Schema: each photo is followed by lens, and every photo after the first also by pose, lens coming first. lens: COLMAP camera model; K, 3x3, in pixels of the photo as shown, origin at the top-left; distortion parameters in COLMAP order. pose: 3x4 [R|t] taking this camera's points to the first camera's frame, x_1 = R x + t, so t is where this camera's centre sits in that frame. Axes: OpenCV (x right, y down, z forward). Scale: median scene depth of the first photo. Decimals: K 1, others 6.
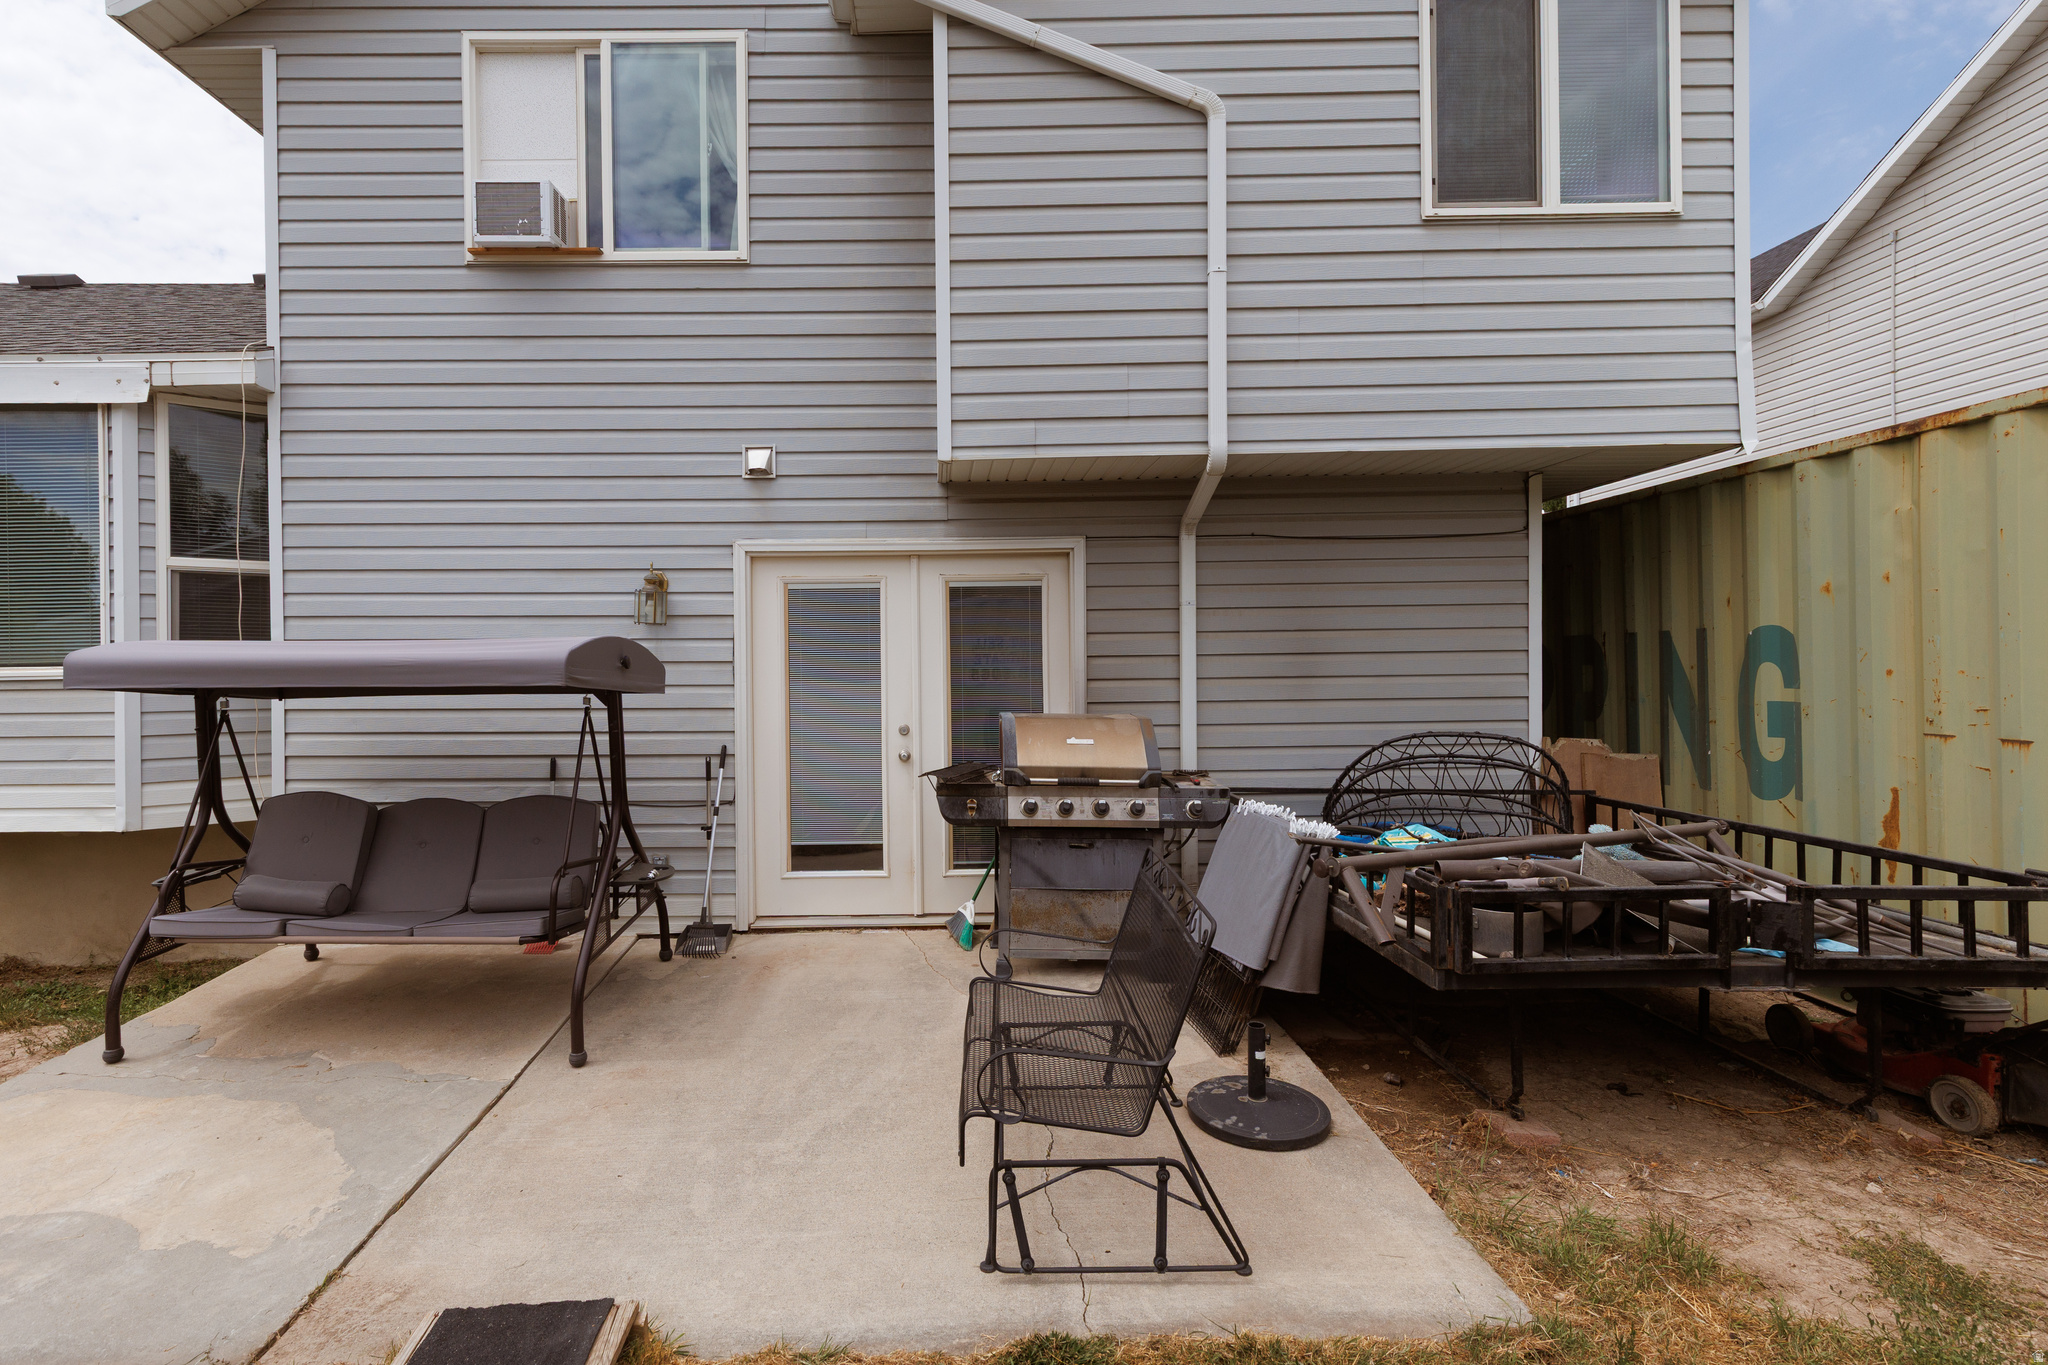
lens RADIAL K [[975.0, 0, 1008.2], [0, 975.0, 663.2], [0, 0, 1]] dist [0.003920, 0.000618]
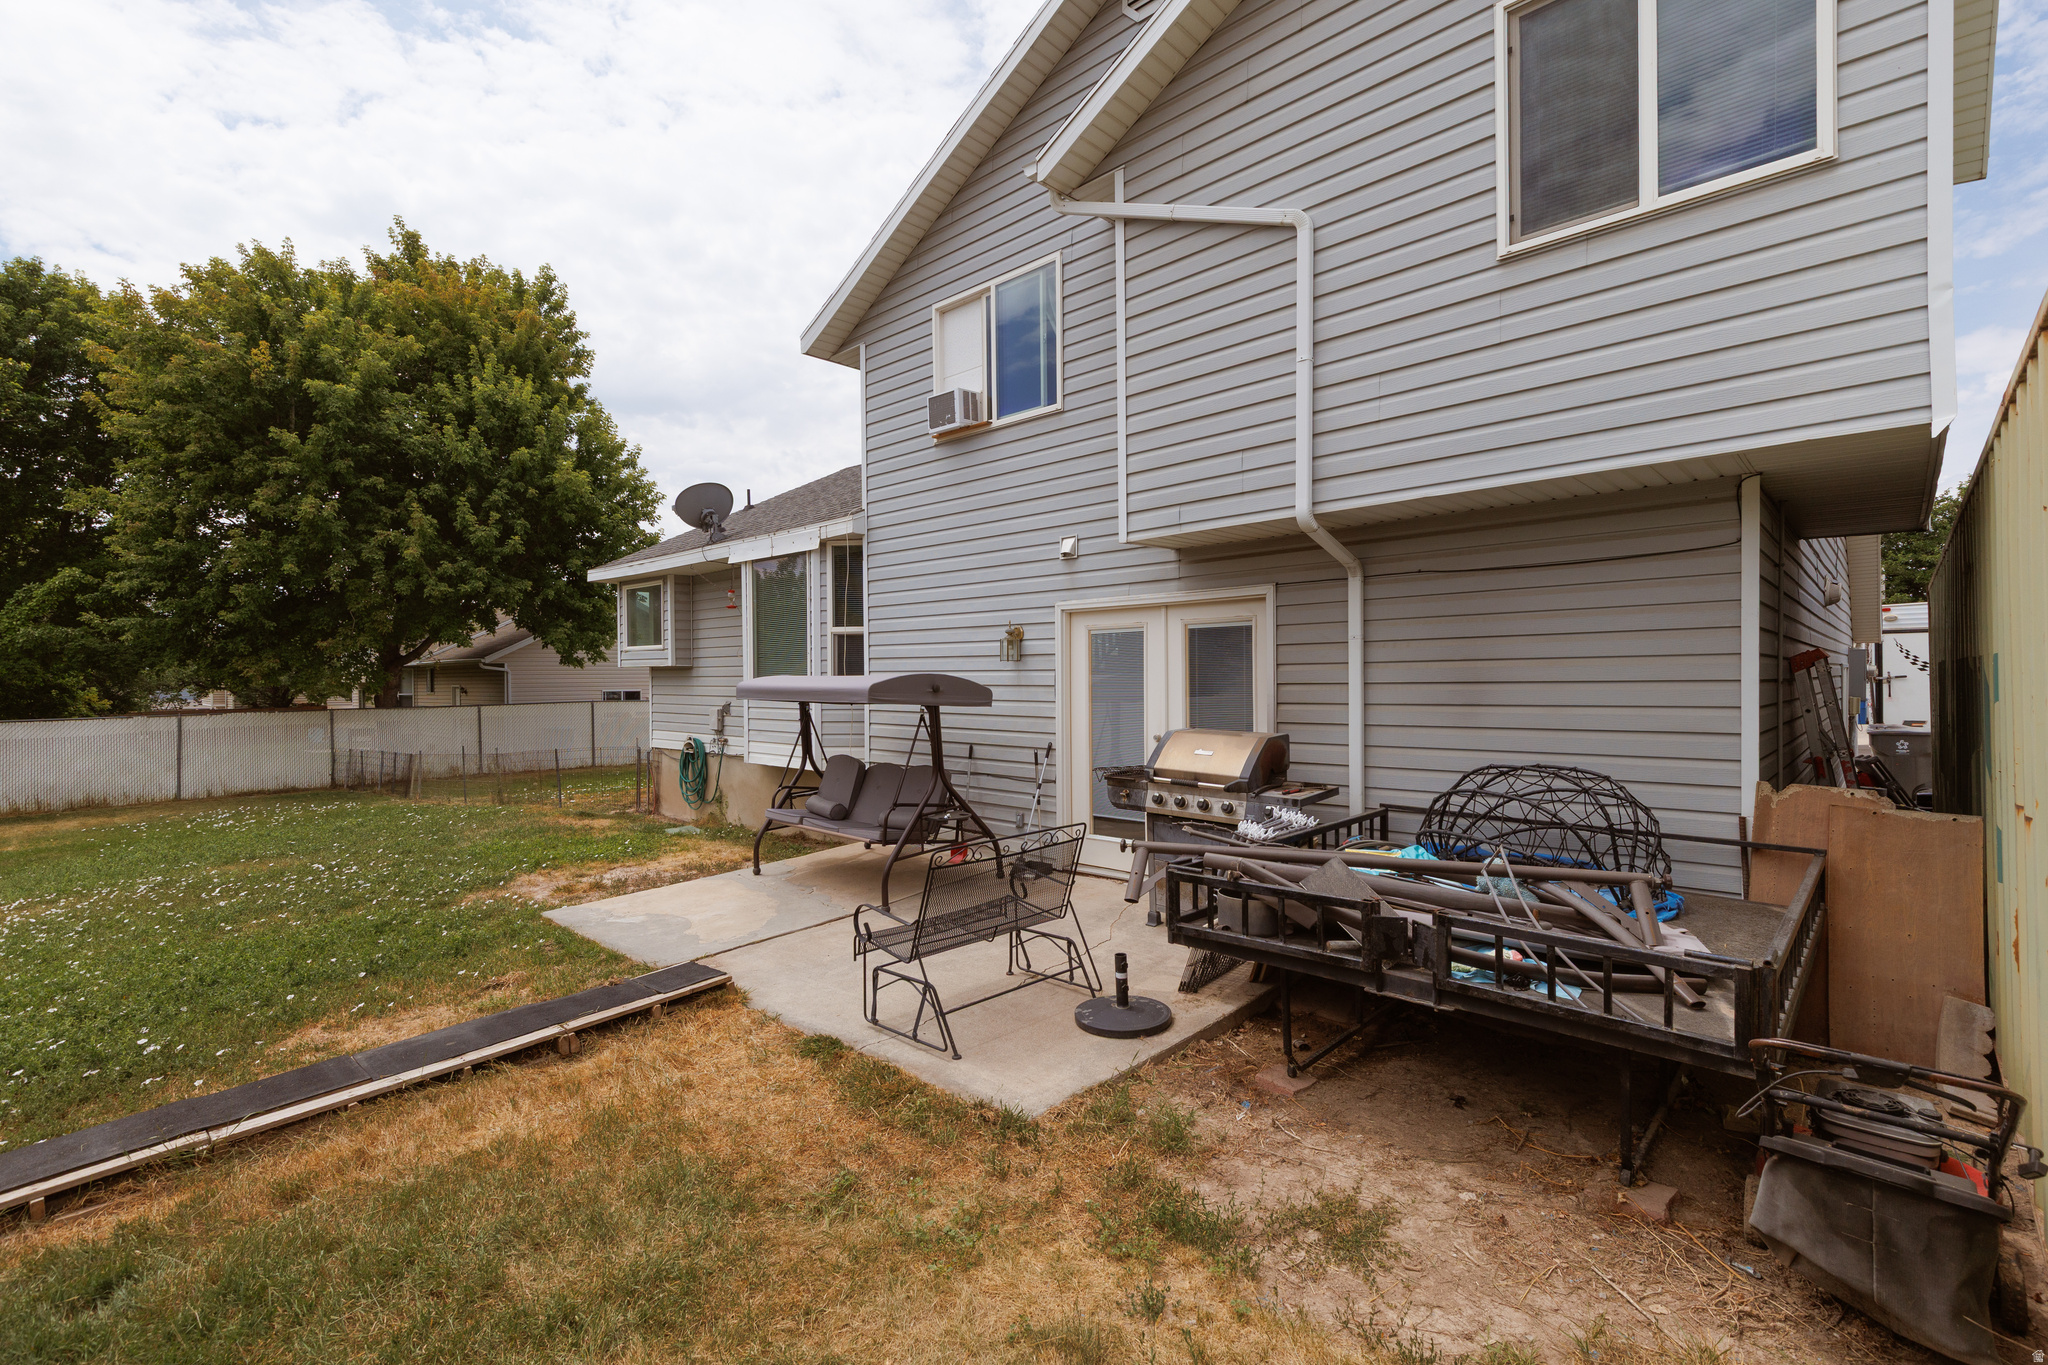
lens RADIAL K [[922.4, 0, 1027.1], [0, 922.4, 678.8], [0, 0, 1]] dist [0.004507, -0.001267]
pose [[0.727631, 0.003505, -0.685960, 0.646109], [0.004072, 0.999947, 0.009429, -0.025266], [0.685957, -0.009654, 0.727578, -0.037686]]
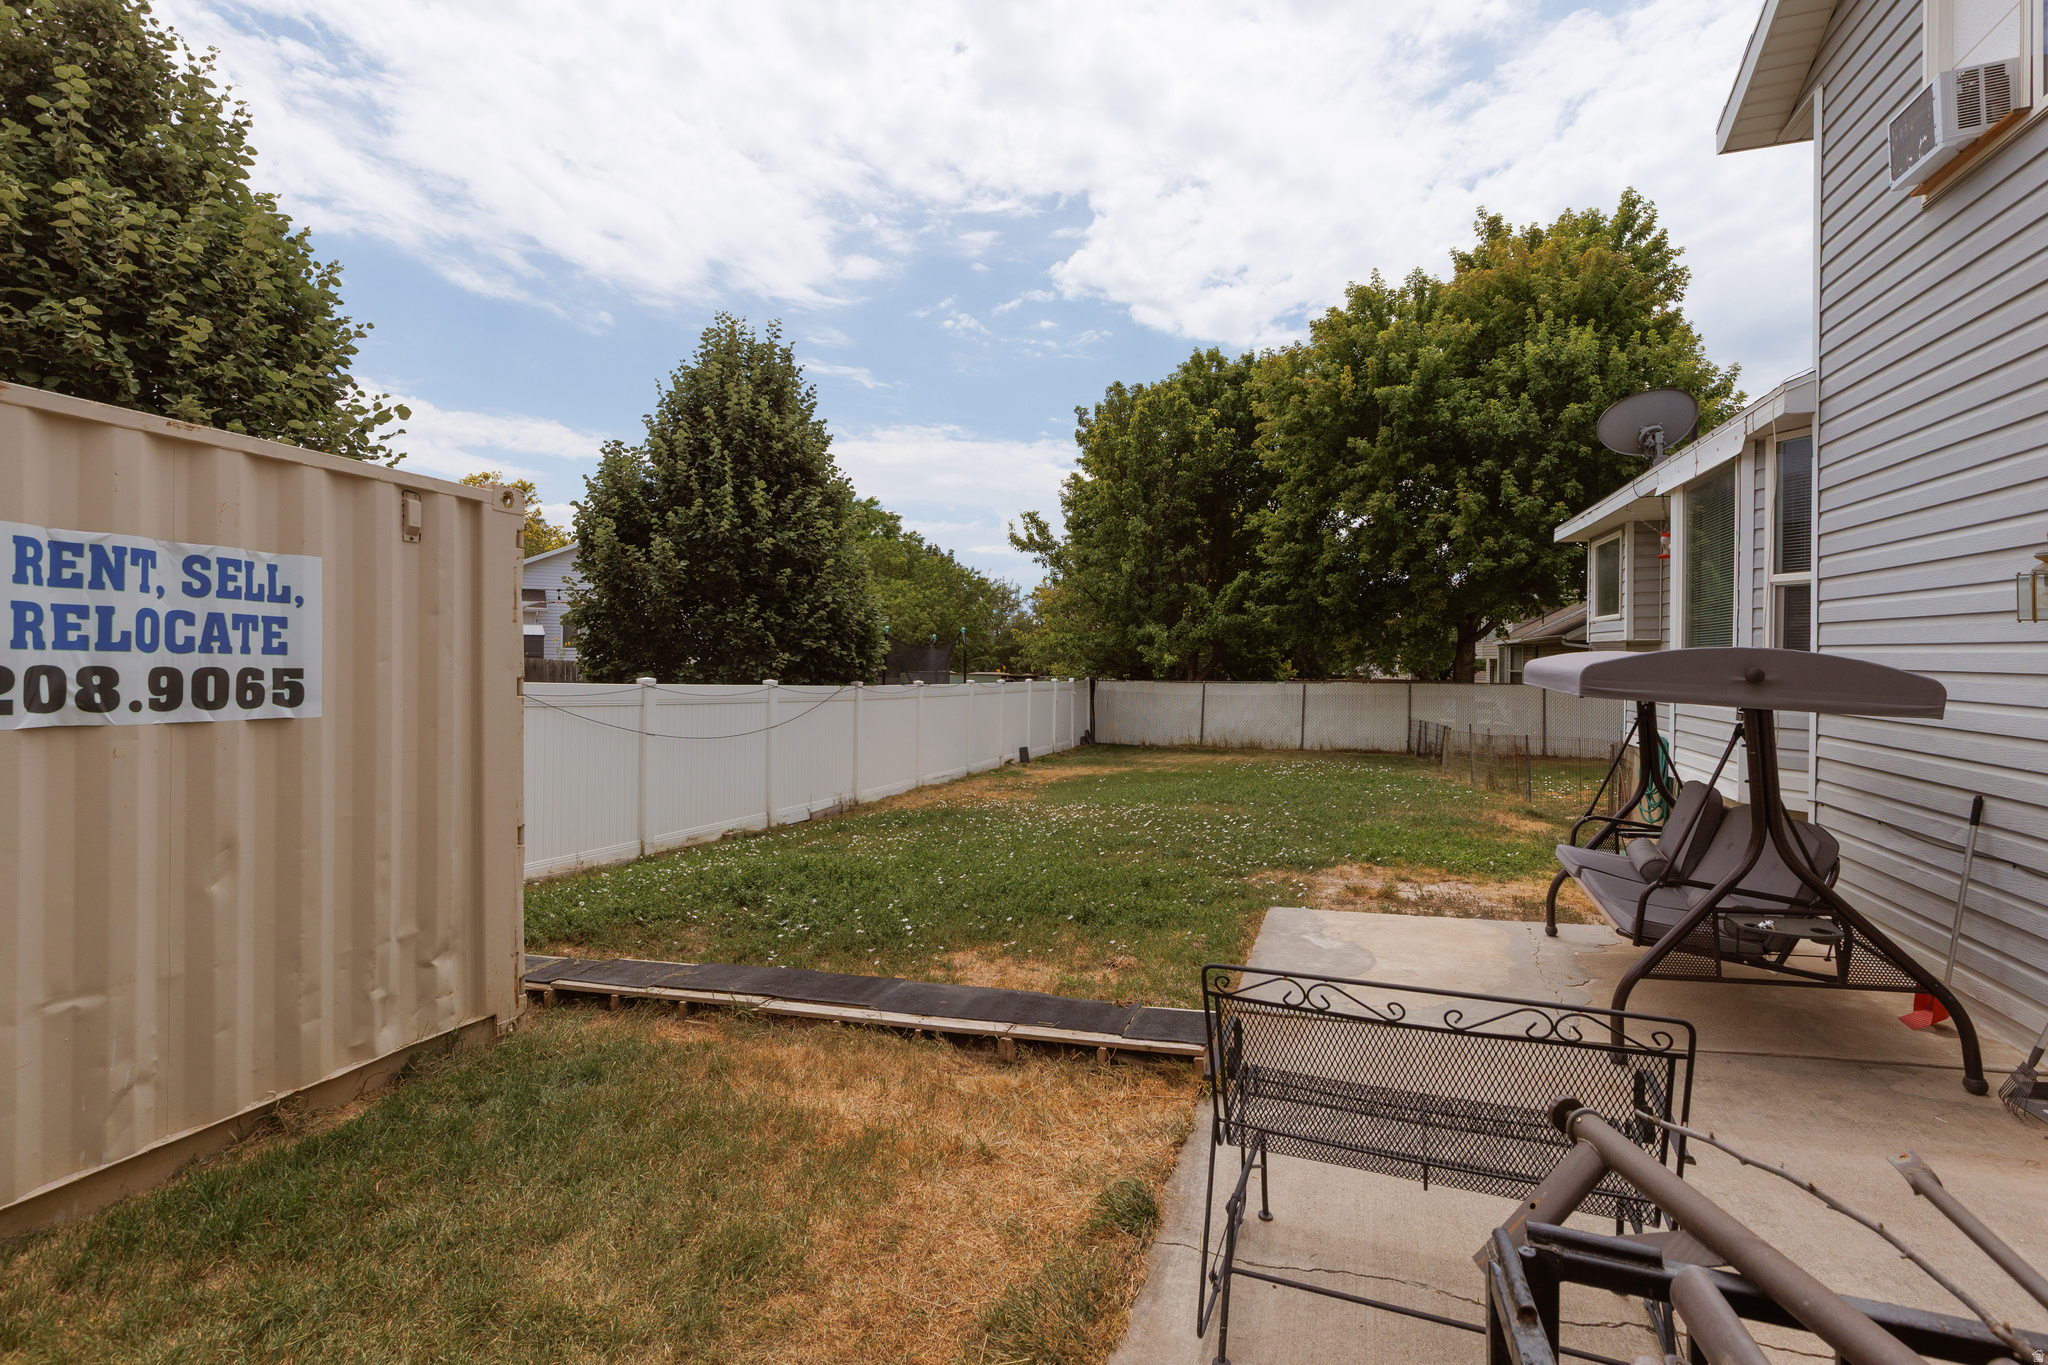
lens RADIAL K [[922.4, 0, 1020.5], [0, 922.4, 660.7], [0, 0, 1]] dist [0.004507, -0.001267]
pose [[-0.331716, 0.010193, -0.943324, 0.488208], [-0.001653, 0.999934, 0.011386, -0.018204], [0.943378, 0.005336, -0.331677, 0.529093]]
